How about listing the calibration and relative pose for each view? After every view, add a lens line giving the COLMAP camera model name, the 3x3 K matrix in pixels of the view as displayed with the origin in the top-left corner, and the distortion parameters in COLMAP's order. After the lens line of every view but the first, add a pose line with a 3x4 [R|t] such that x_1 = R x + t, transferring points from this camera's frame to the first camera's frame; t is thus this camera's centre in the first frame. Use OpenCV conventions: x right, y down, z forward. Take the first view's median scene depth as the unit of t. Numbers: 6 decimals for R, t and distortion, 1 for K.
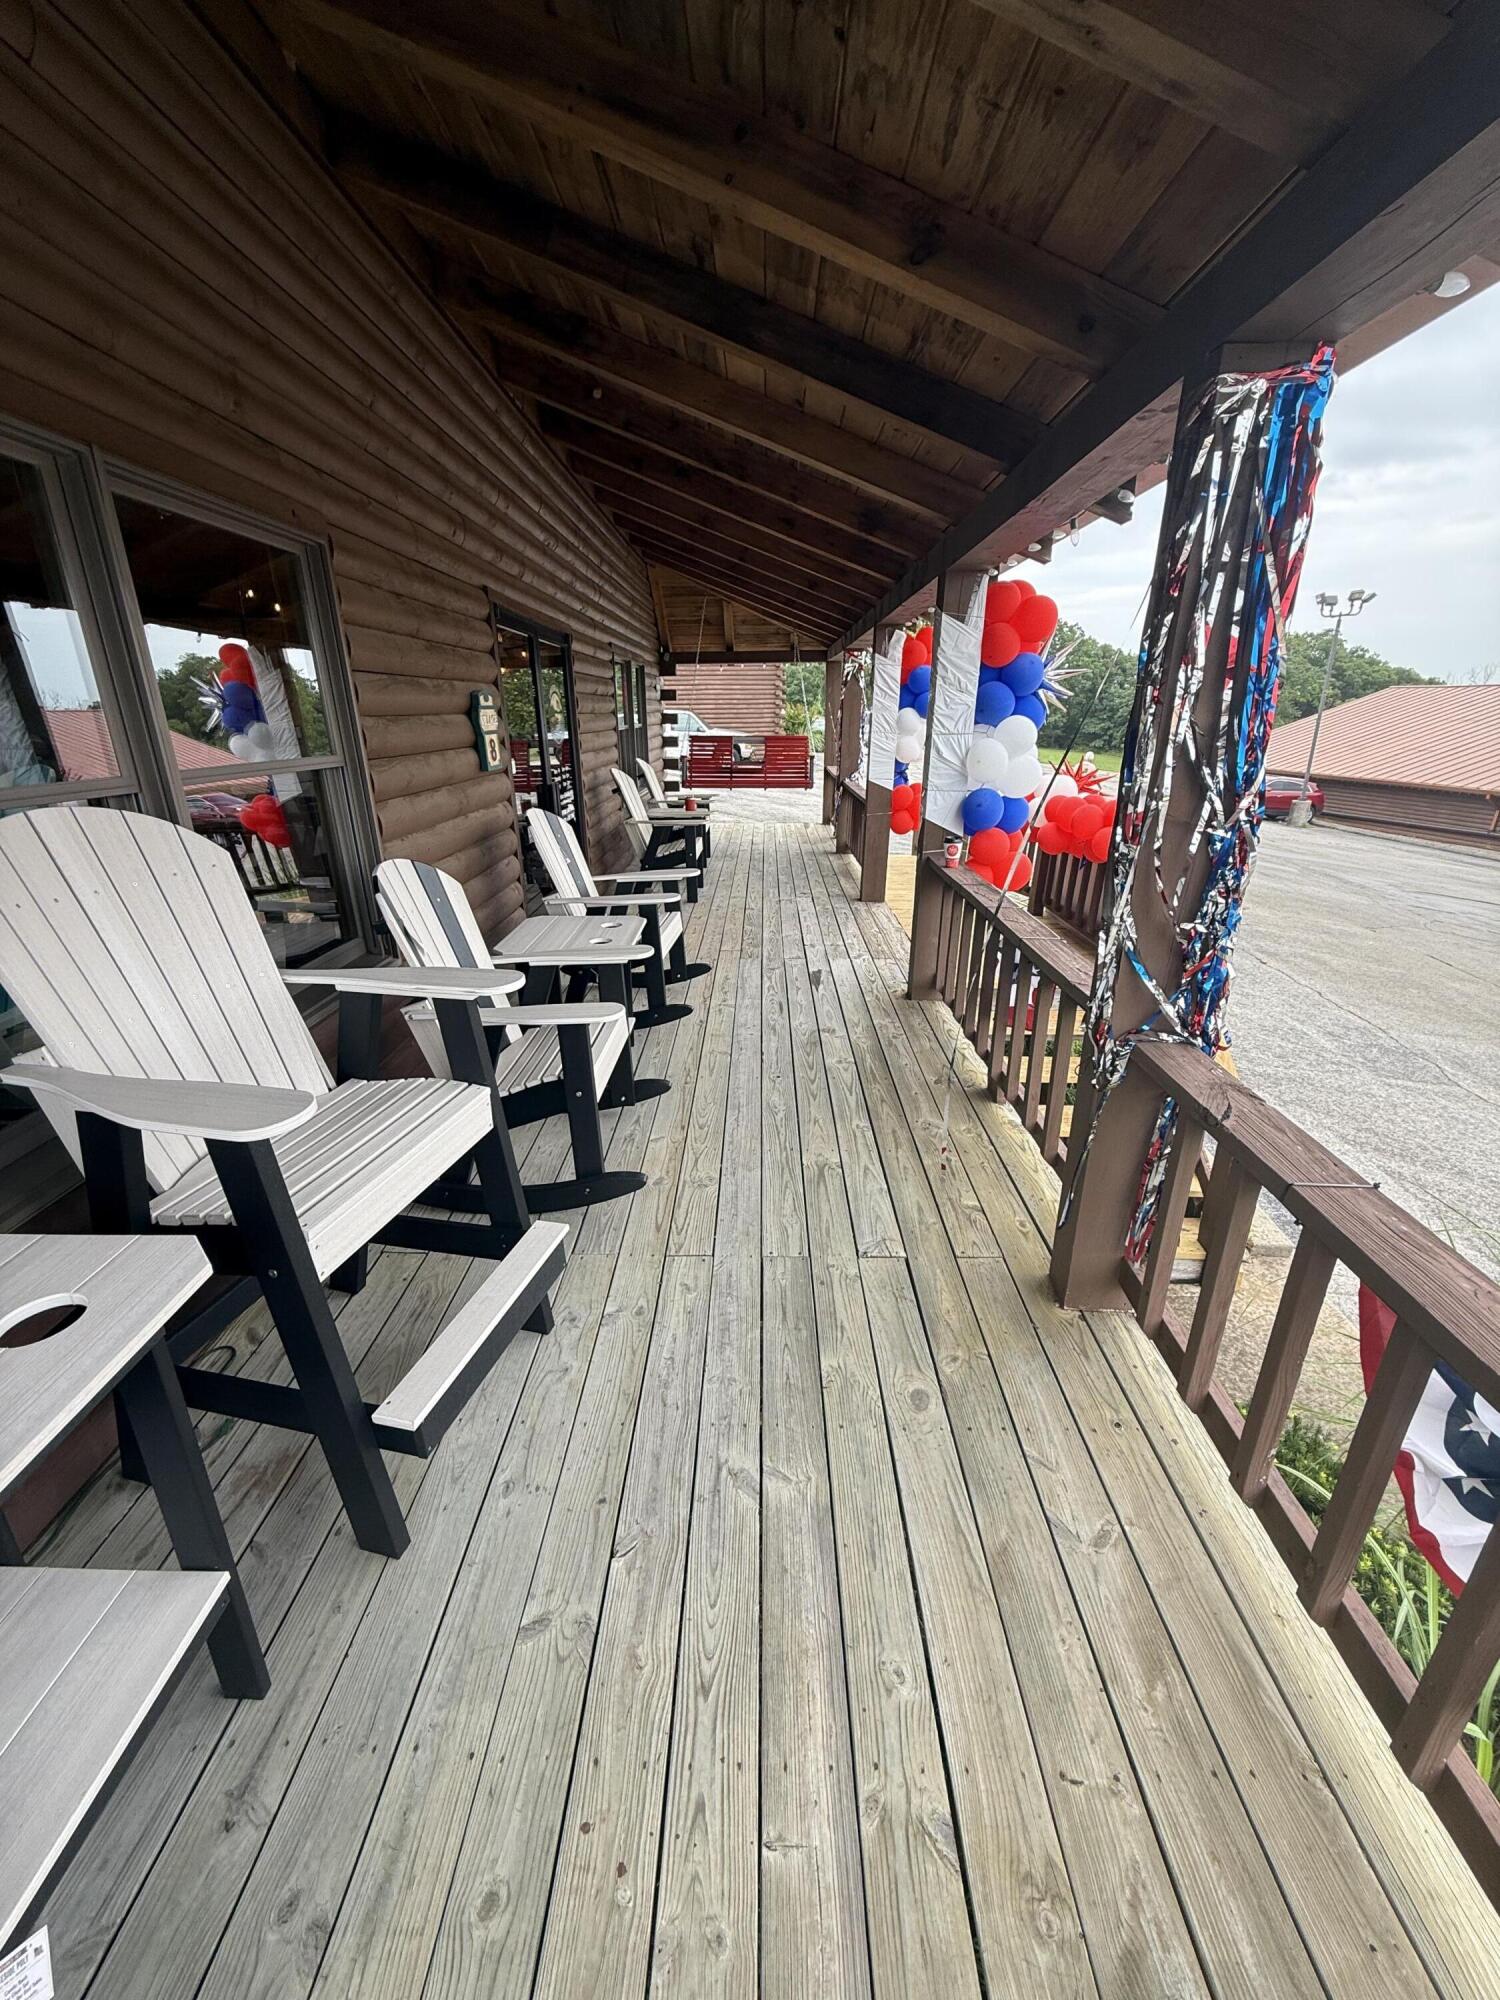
lens RADIAL K [[790.0, 0, 722.5], [0, 790.0, 1010.3], [0, 0, 1]] dist [0.000042, -0.000115]
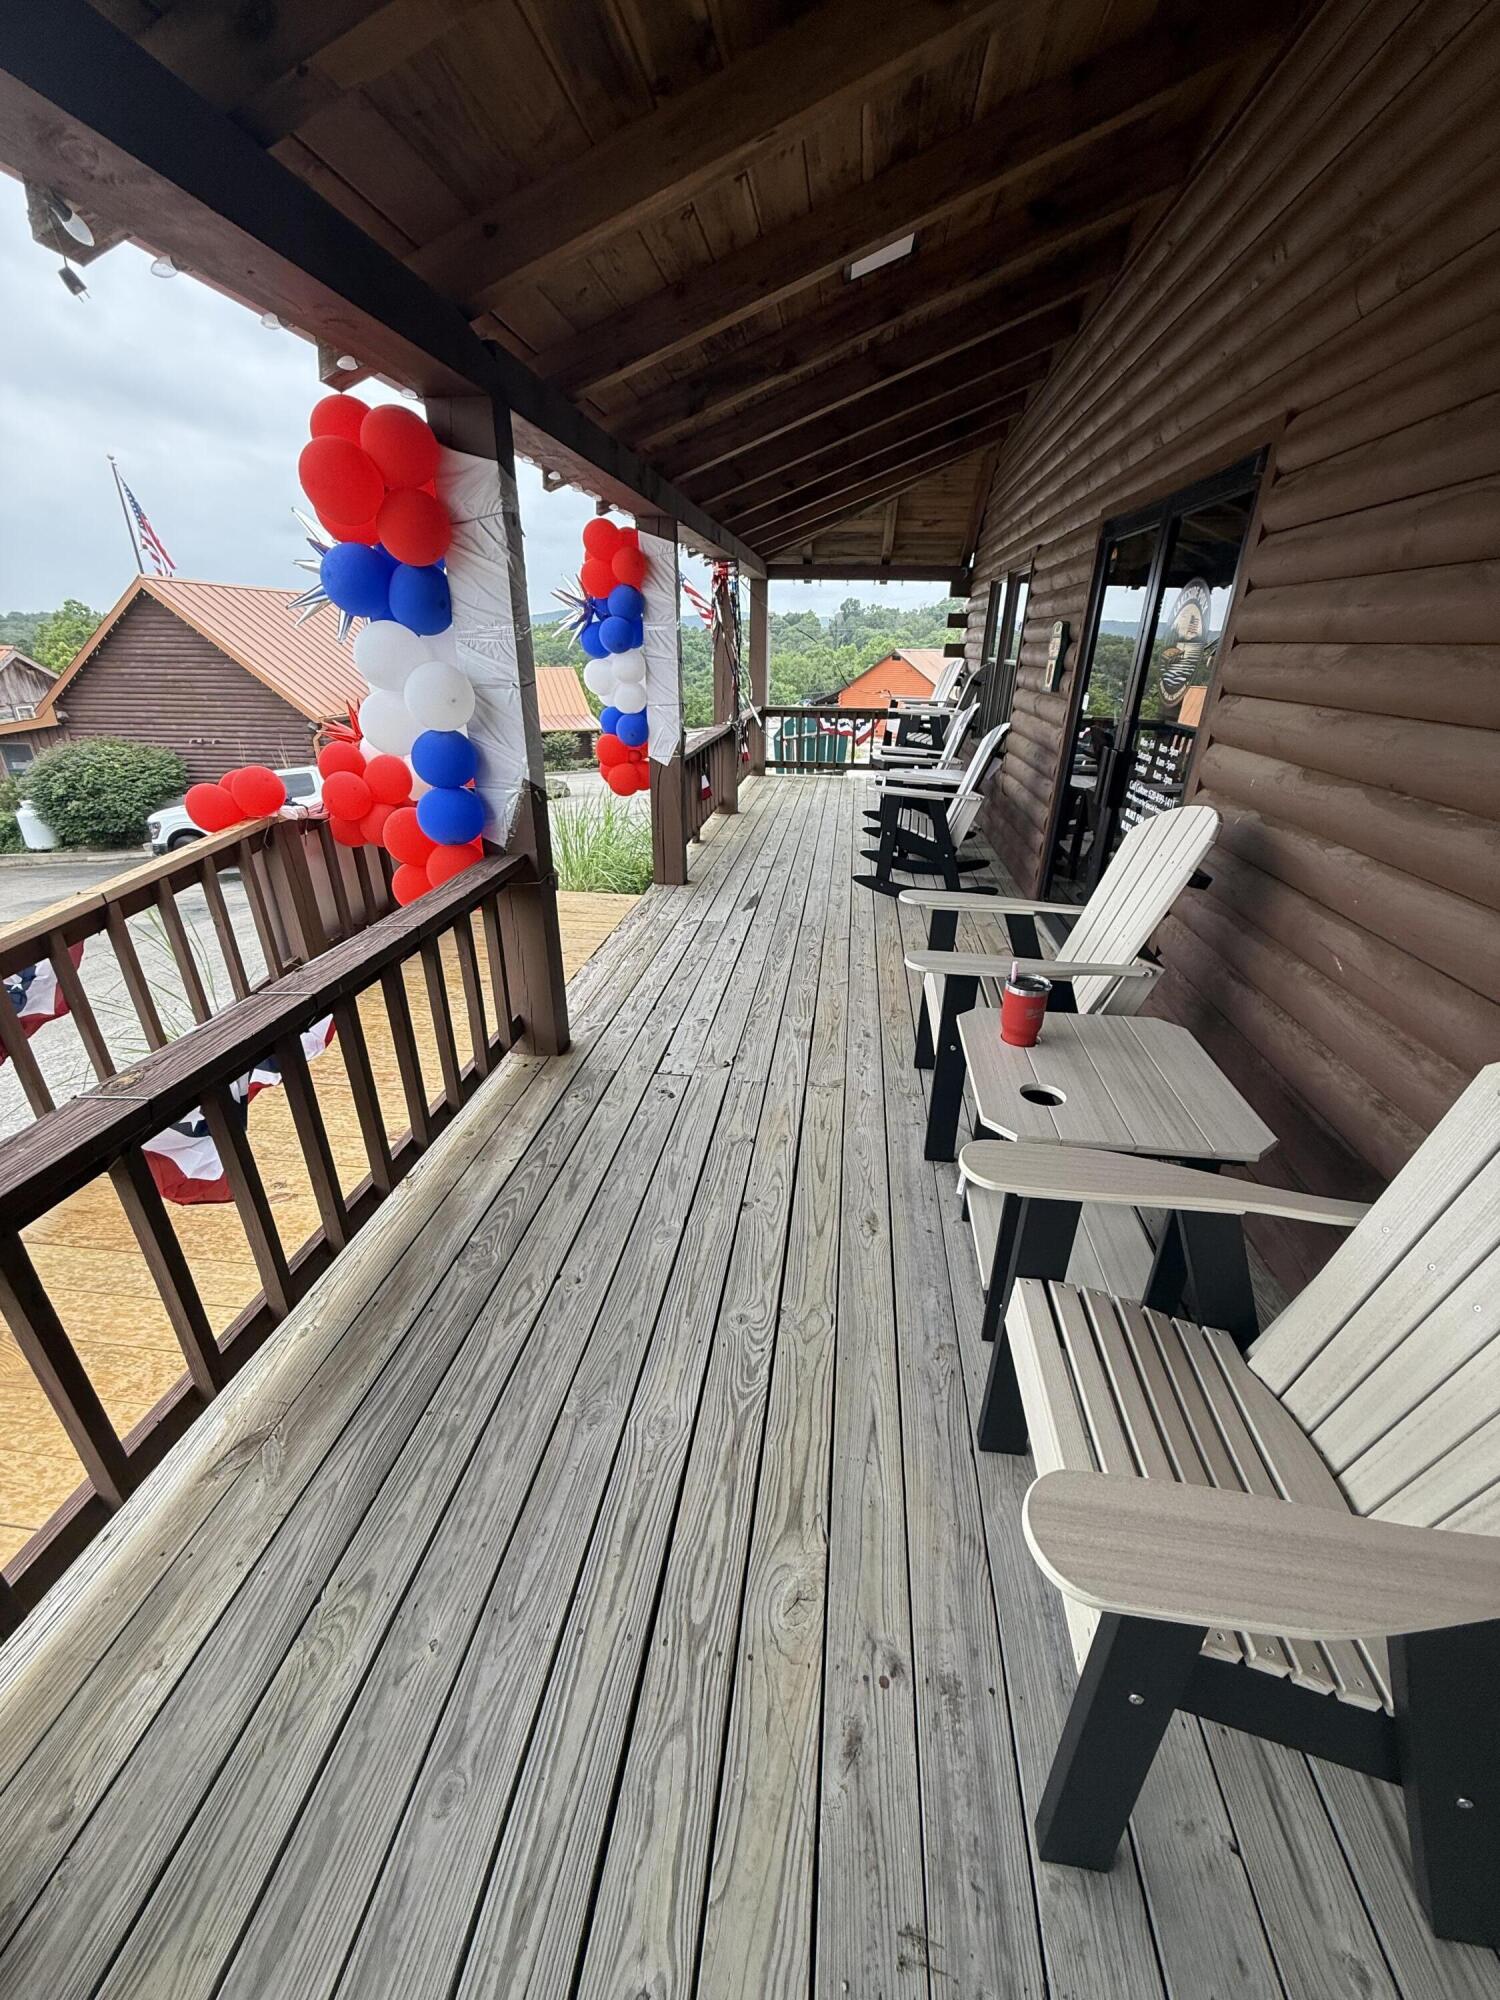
lens RADIAL K [[799.2, 0, 750.0], [0, 799.2, 1000.0], [0, 0, 1]] dist [0.001687, 0.000266]
pose [[-0.997075, -0.030951, 0.069883, 0.037867], [0.027407, 0.708736, 0.704942, -0.592742], [-0.071347, 0.704795, -0.705814, 1.571735]]
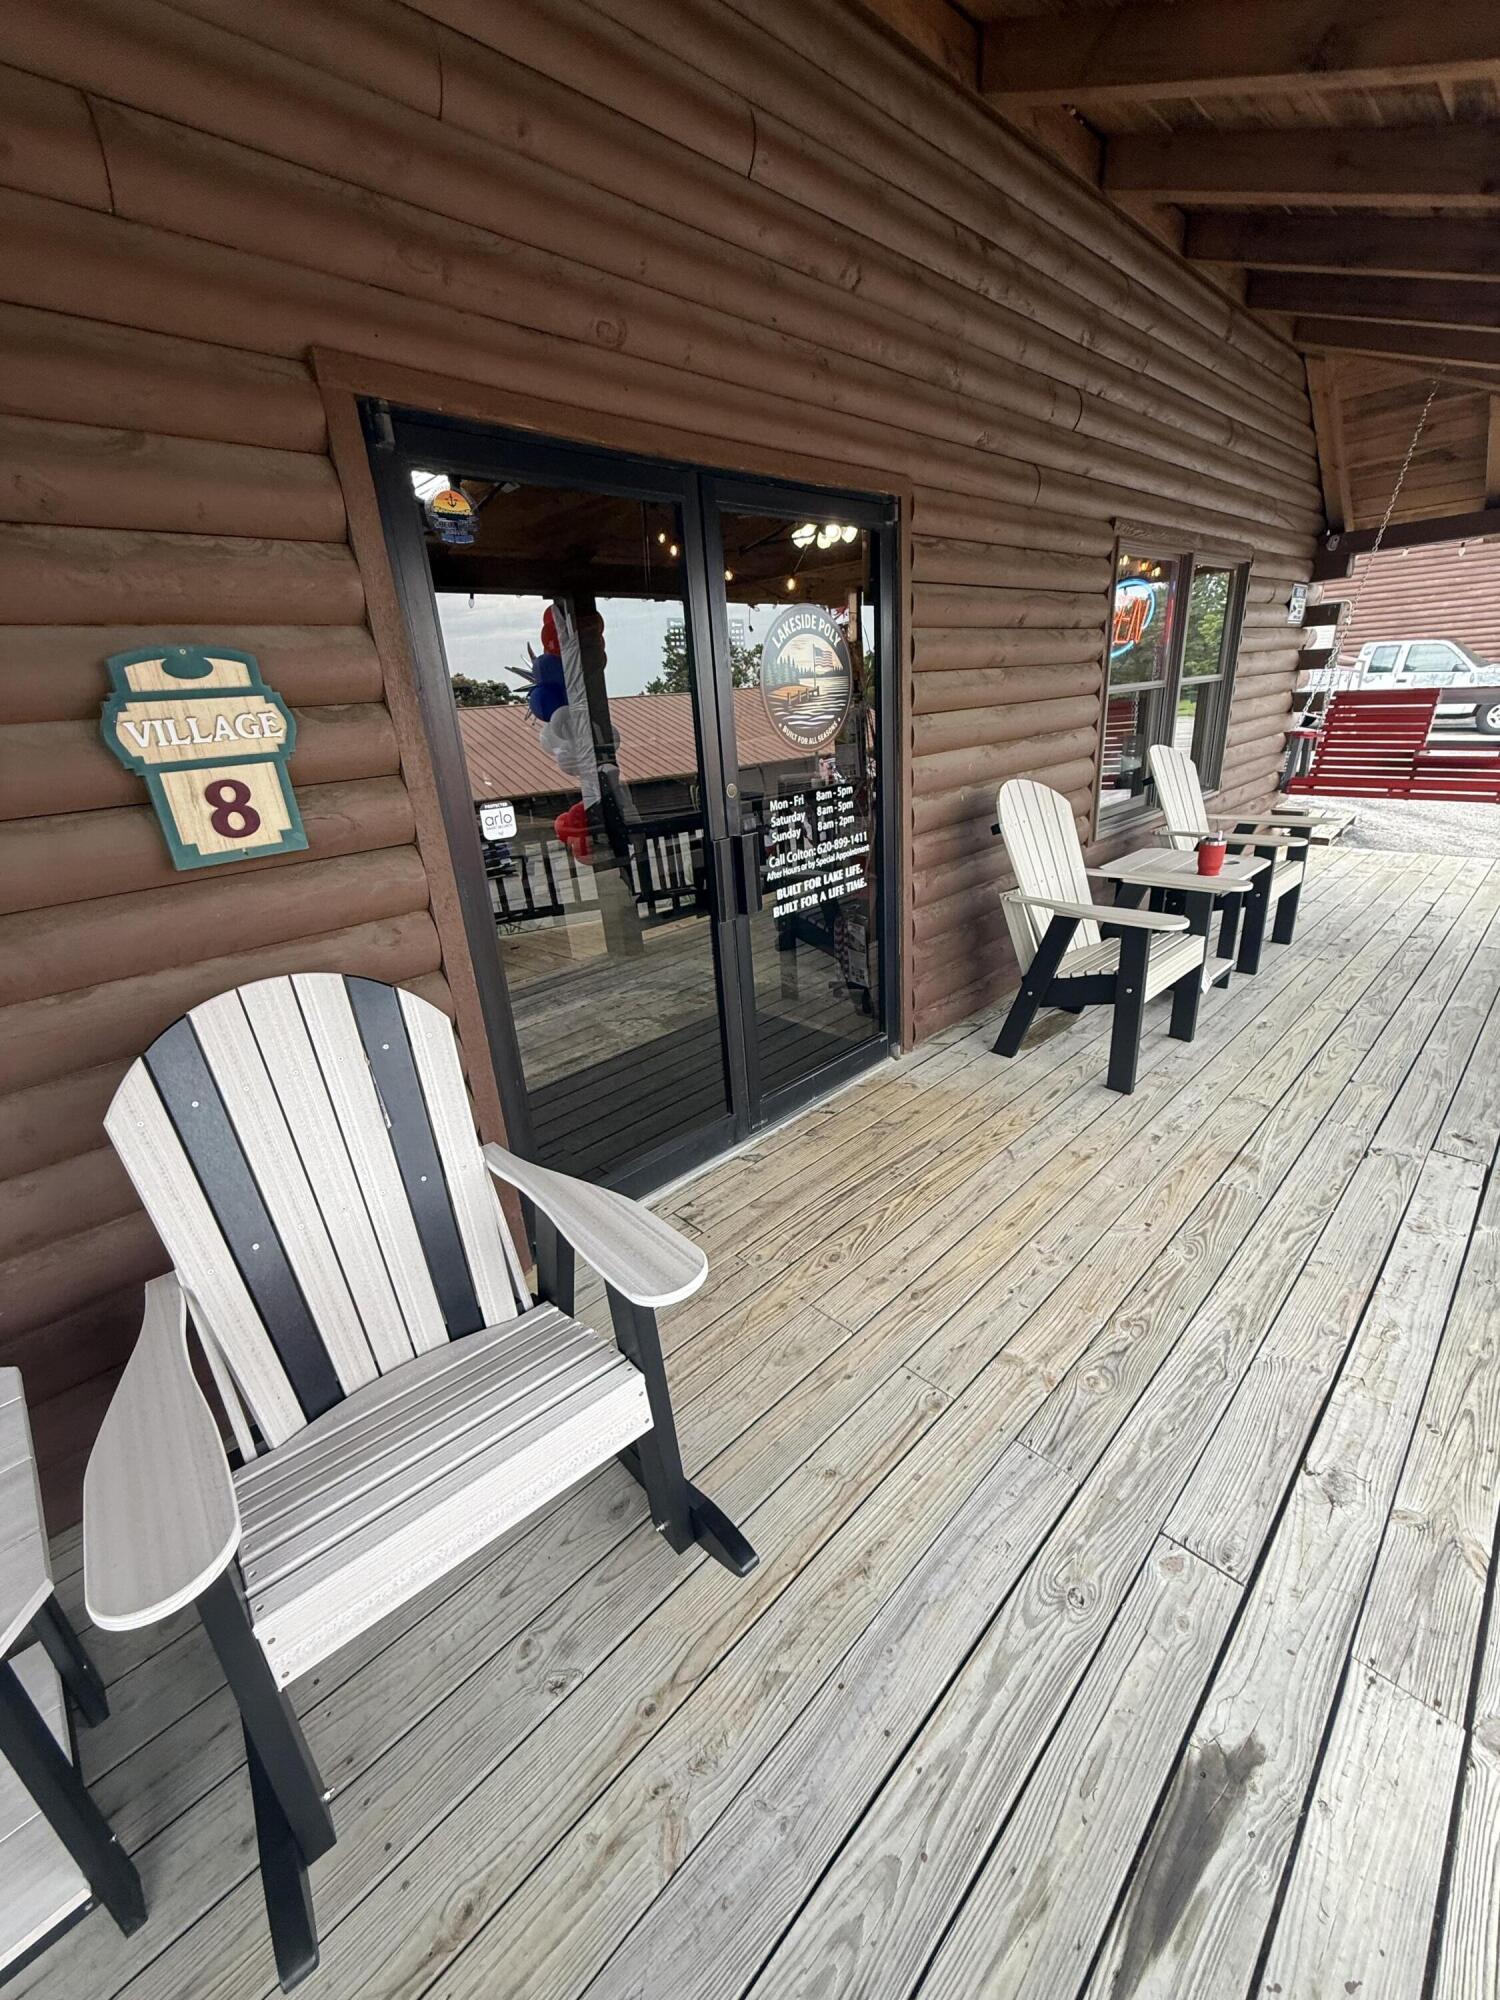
lens RADIAL K [[799.2, 0, 750.0], [0, 799.2, 1000.0], [0, 0, 1]] dist [0.001687, 0.000266]
pose [[0.732998, 0.207420, -0.647836, 0.106978], [-0.183932, 0.977335, 0.104806, -0.234315], [0.654892, 0.042335, 0.754536, 0.634407]]
